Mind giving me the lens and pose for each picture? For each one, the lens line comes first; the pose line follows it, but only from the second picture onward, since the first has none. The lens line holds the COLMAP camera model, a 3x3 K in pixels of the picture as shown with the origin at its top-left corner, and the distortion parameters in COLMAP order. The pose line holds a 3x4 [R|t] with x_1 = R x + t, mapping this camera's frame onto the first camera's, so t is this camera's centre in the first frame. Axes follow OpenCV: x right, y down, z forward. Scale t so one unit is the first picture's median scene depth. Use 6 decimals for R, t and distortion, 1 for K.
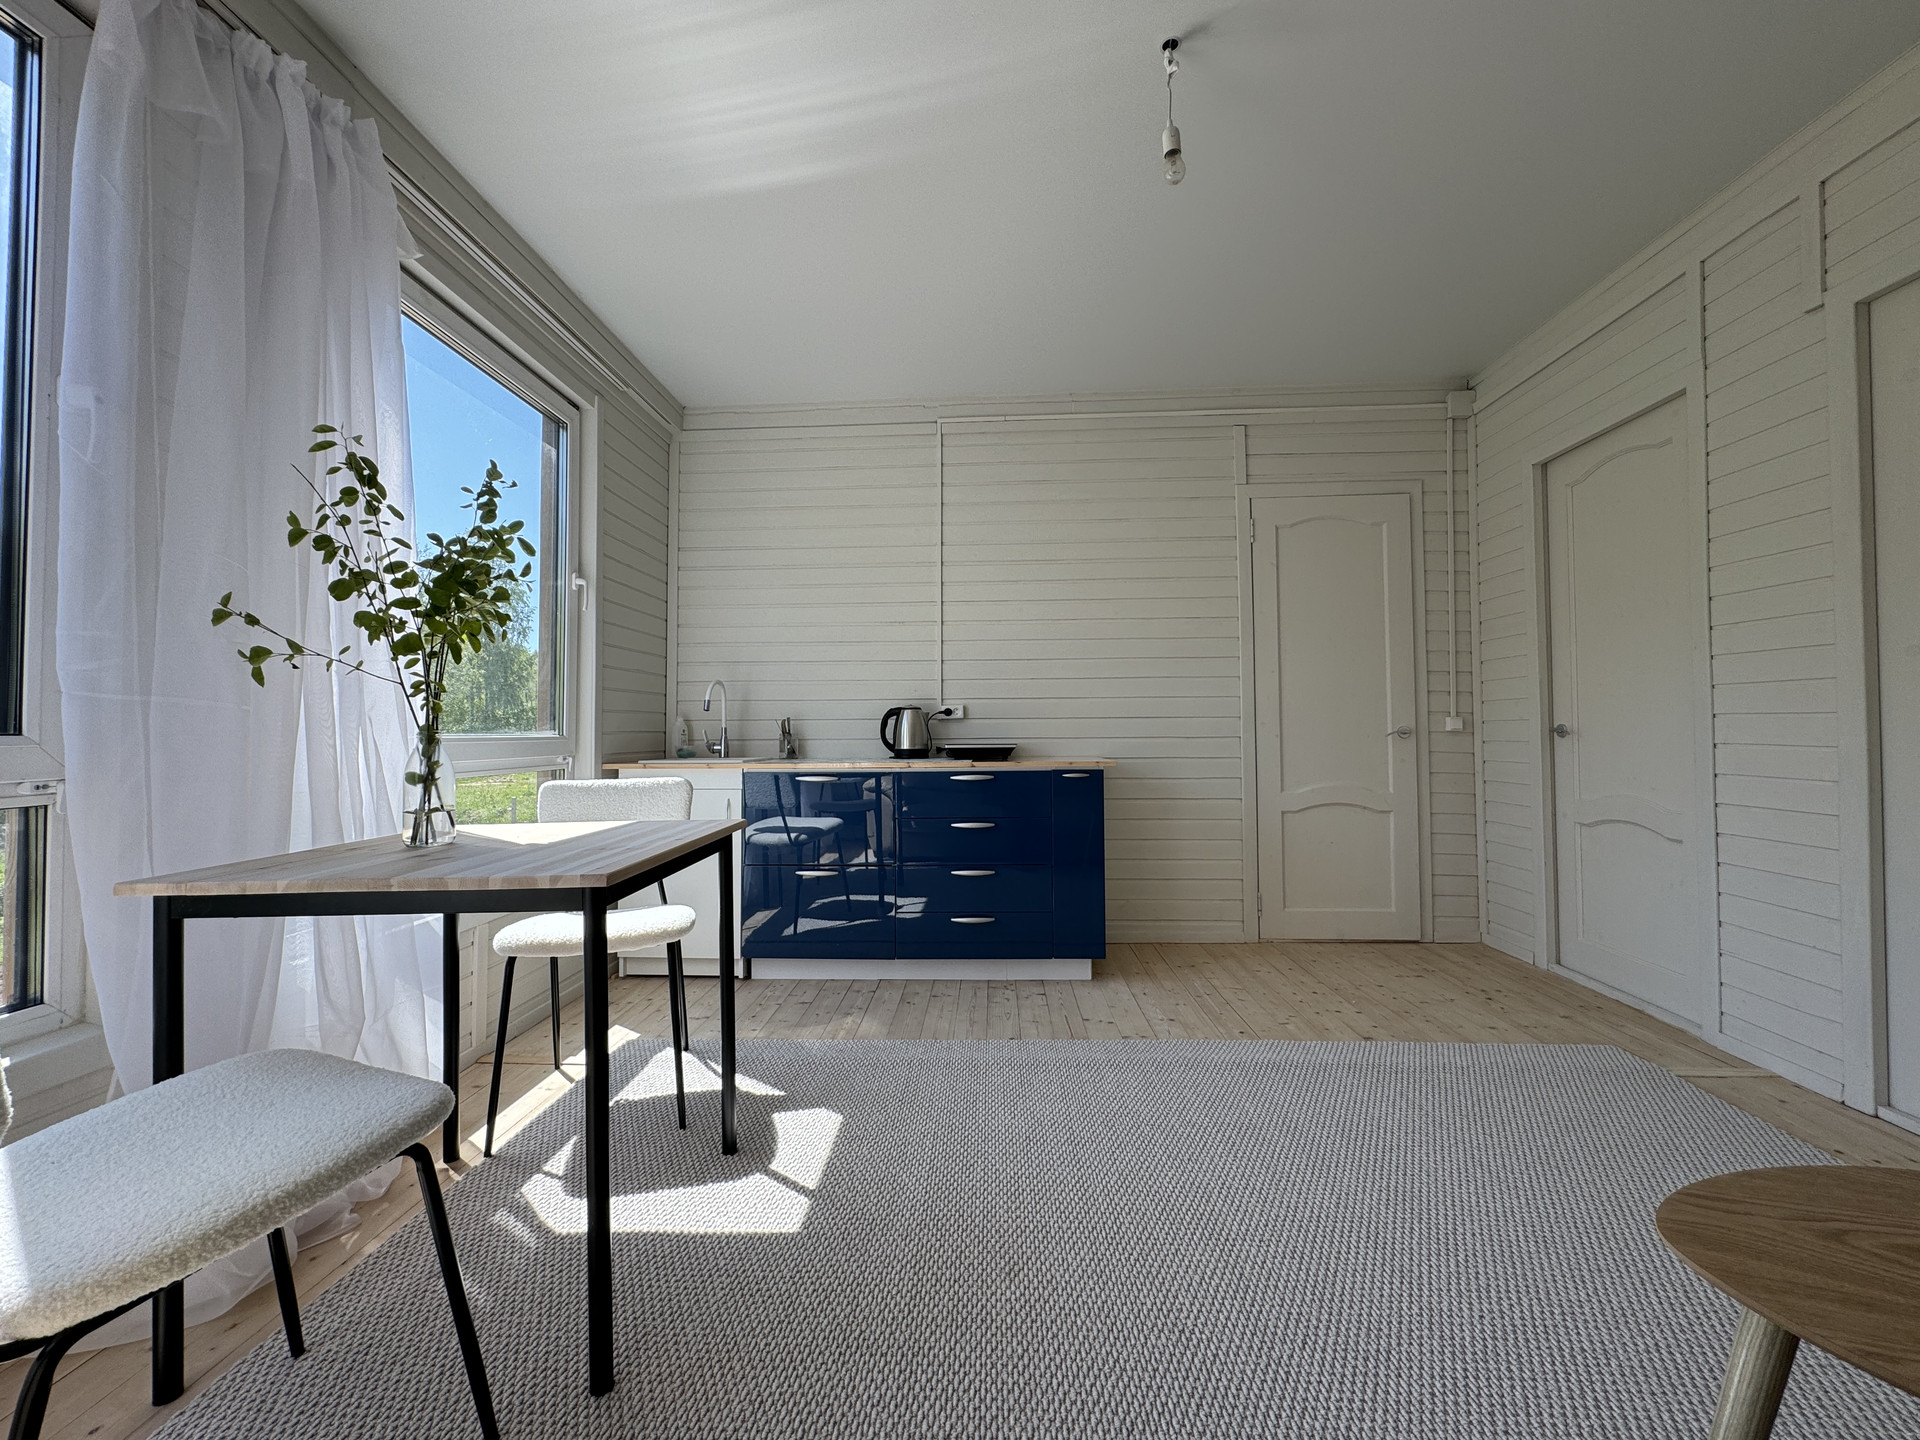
lens RADIAL K [[767.0, 0, 960.0], [0, 767.0, 720.0], [0, 0, 1]] dist [-0.003358, 0.000810]
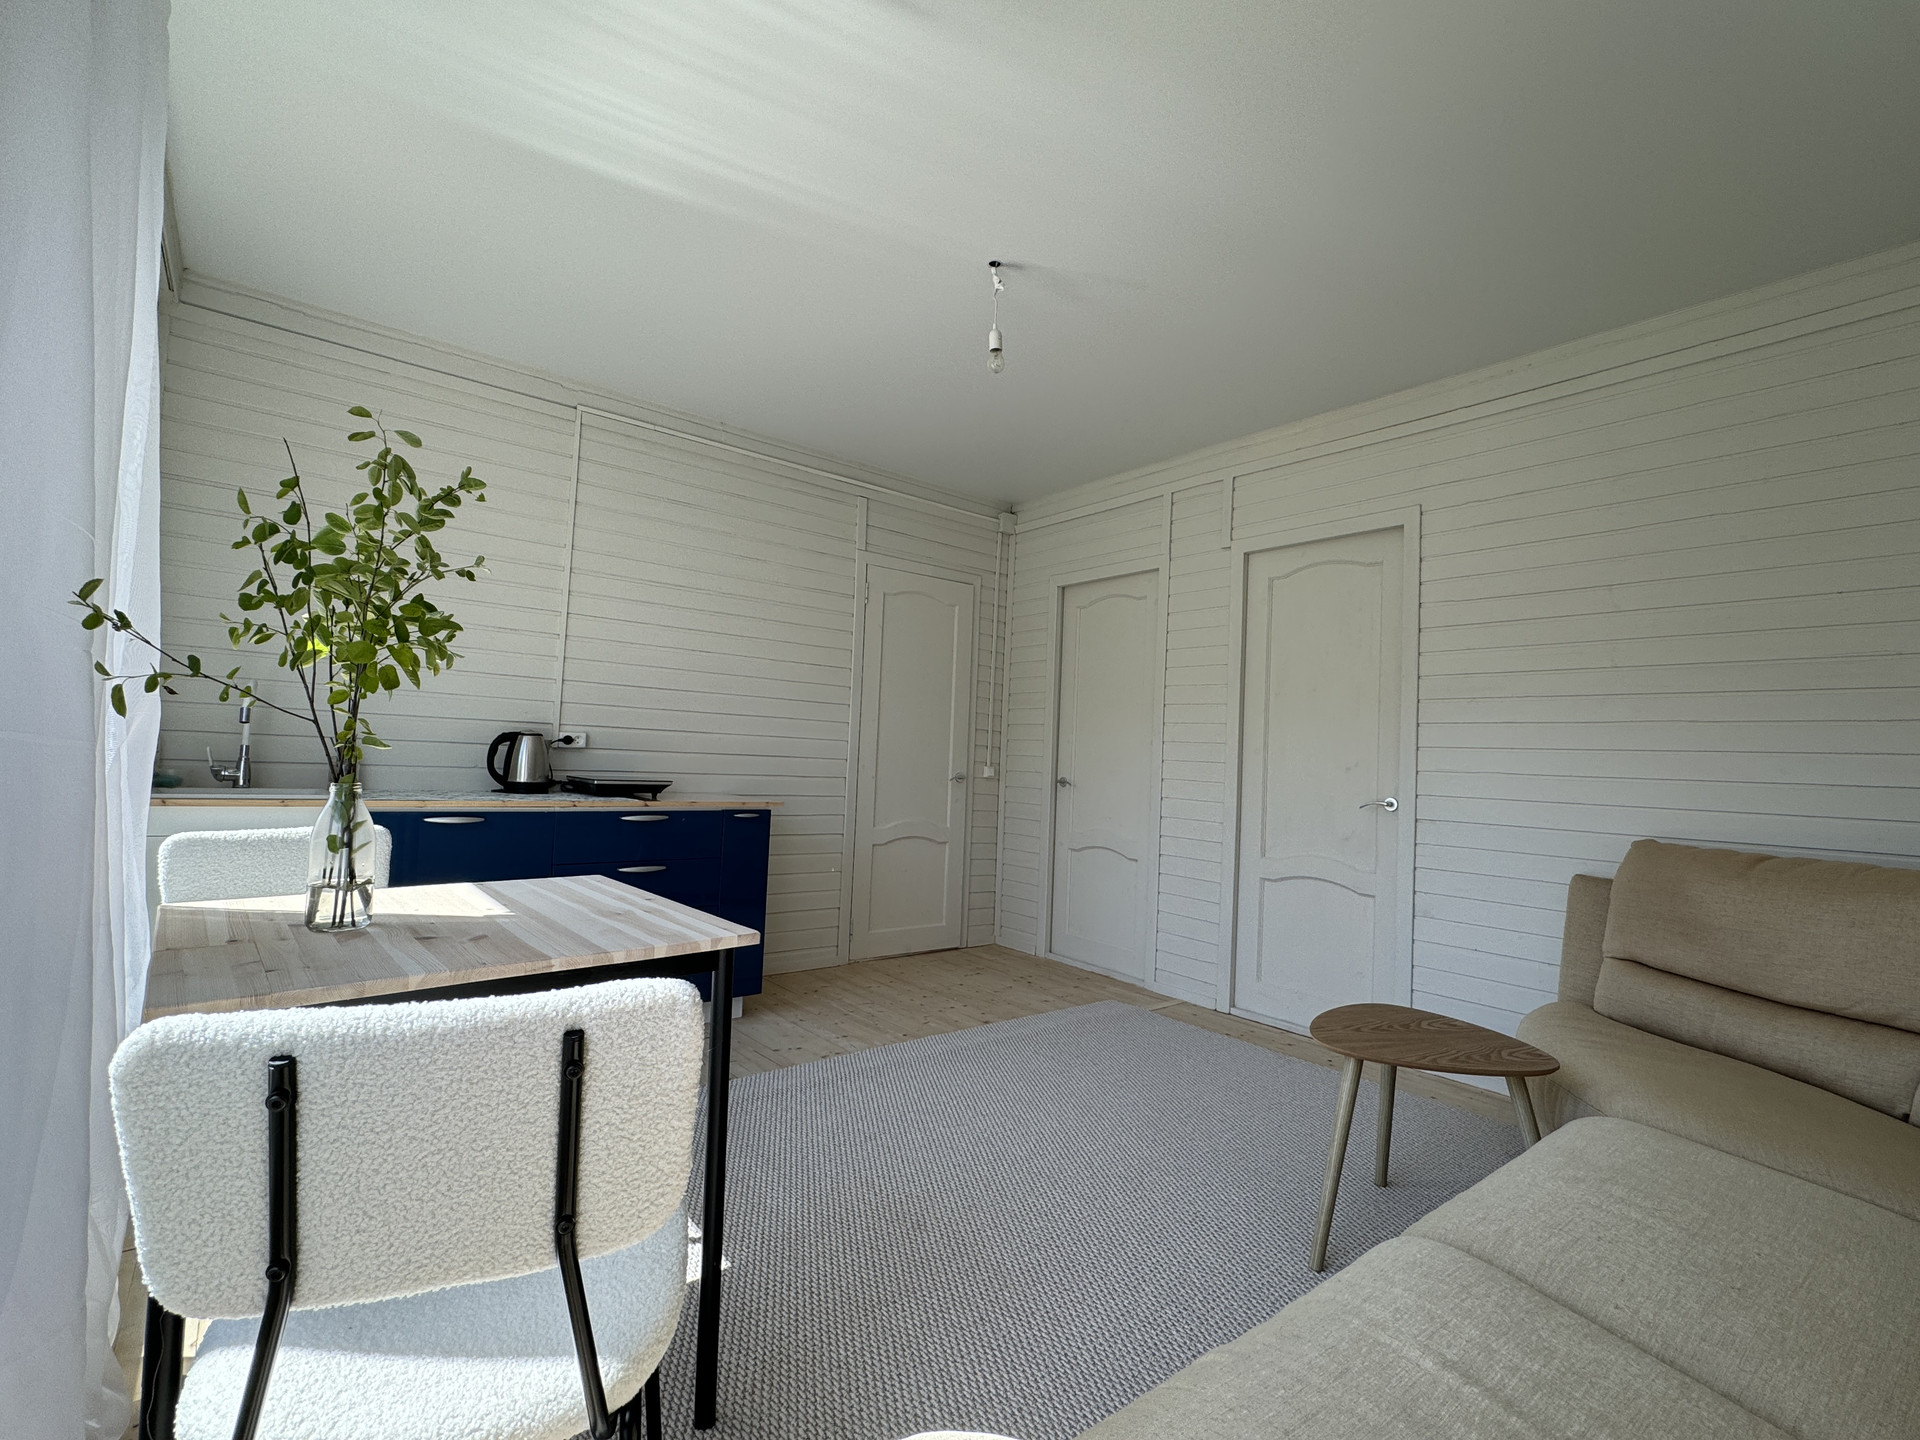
lens RADIAL K [[870.2, 0, 960.0], [0, 870.2, 720.0], [0, 0, 1]] dist [-0.002407, -0.000233]
pose [[0.743330, 0.070486, 0.665201, -0.354270], [-0.061000, 0.997432, -0.037526, -0.023685], [-0.666138, -0.012682, 0.745721, -0.039010]]
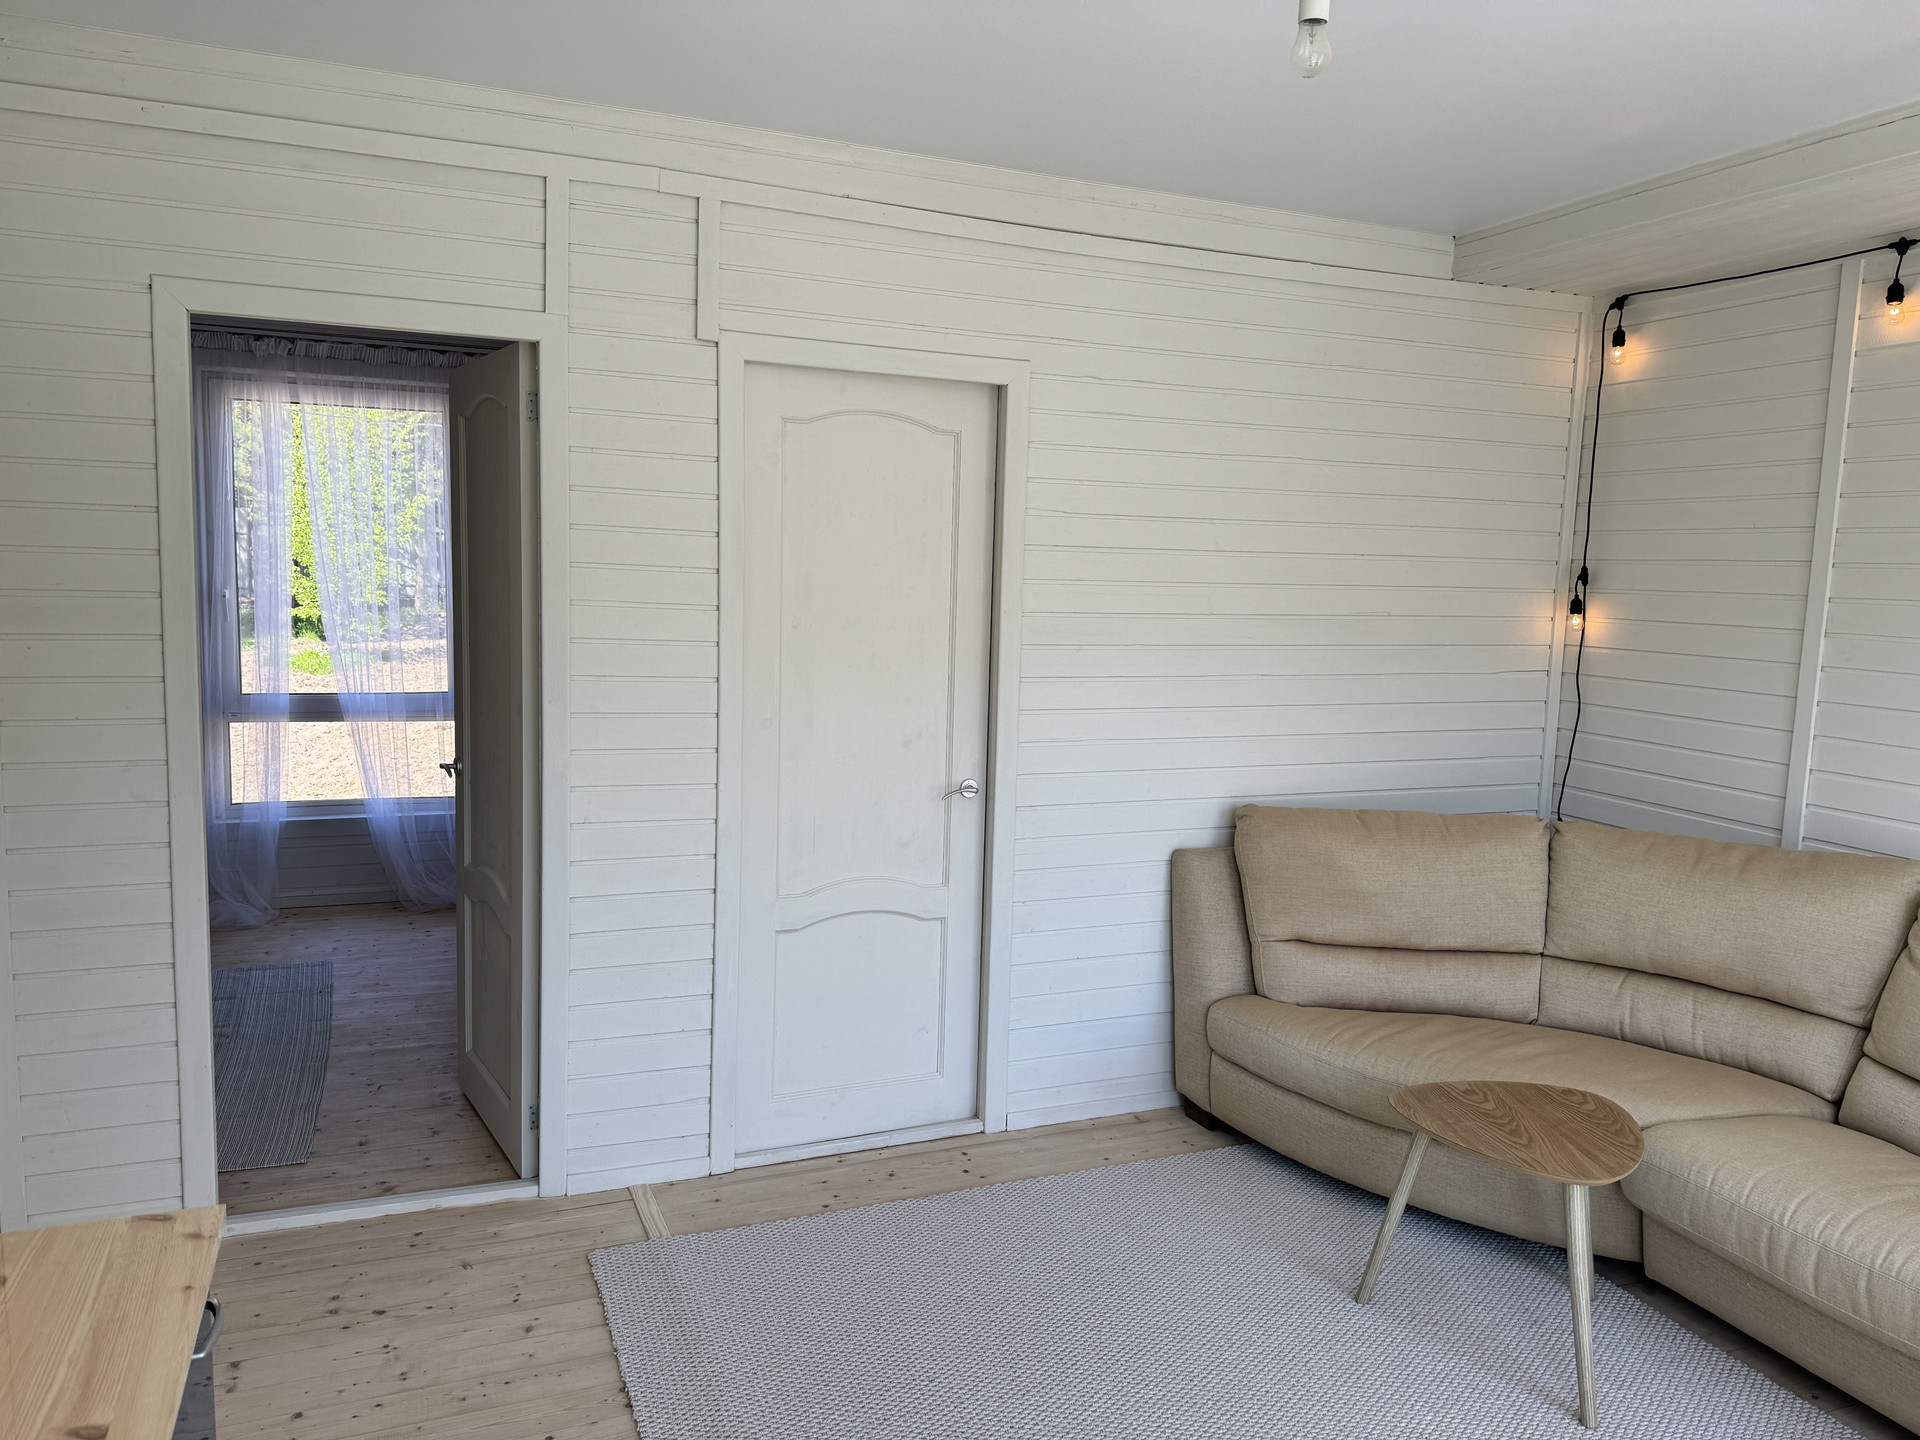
lens RADIAL K [[1357.2, 0, 960.0], [0, 1357.2, 720.0], [0, 0, 1]] dist [0.036207, -0.033209]
pose [[-0.428008, -0.110404, 0.897006, -0.287383], [-0.045551, 0.993884, 0.100593, -0.157418], [-0.902626, 0.002195, -0.430419, 0.834331]]
